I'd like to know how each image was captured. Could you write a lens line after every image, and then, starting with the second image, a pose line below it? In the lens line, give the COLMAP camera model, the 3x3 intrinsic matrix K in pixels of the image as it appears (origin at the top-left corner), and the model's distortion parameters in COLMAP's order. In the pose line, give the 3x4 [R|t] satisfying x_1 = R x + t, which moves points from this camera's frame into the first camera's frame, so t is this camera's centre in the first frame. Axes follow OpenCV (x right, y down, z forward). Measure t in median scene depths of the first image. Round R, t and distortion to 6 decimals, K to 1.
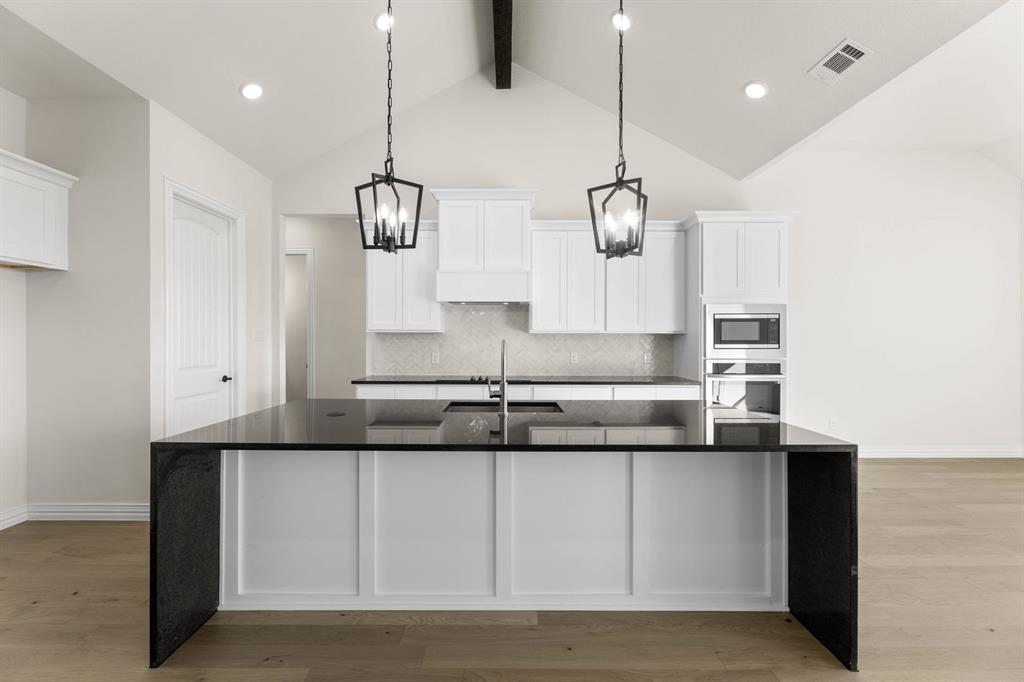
lens RADIAL K [[412.9, 0, 508.6], [0, 412.9, 340.8], [0, 0, 1]] dist [-0.001350, -0.000164]
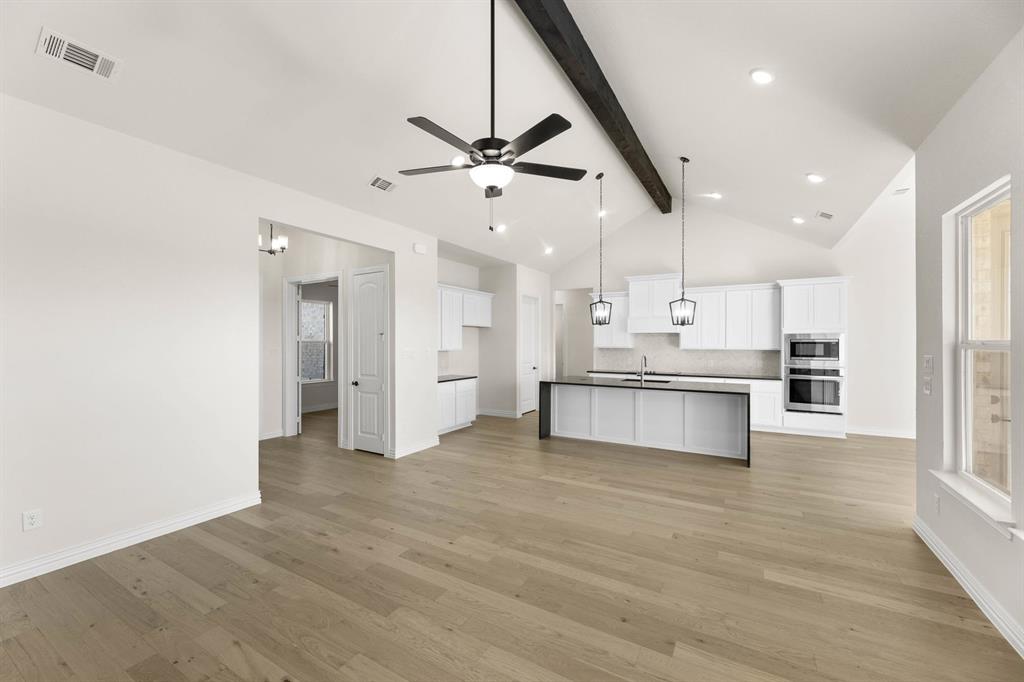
lens RADIAL K [[412.9, 0, 508.6], [0, 412.9, 340.8], [0, 0, 1]] dist [-0.001350, -0.000164]
pose [[0.859335, -0.002195, -0.511408, 0.367797], [-0.001650, 0.999974, -0.007064, -0.044790], [0.511410, 0.006915, 0.859309, -1.056977]]
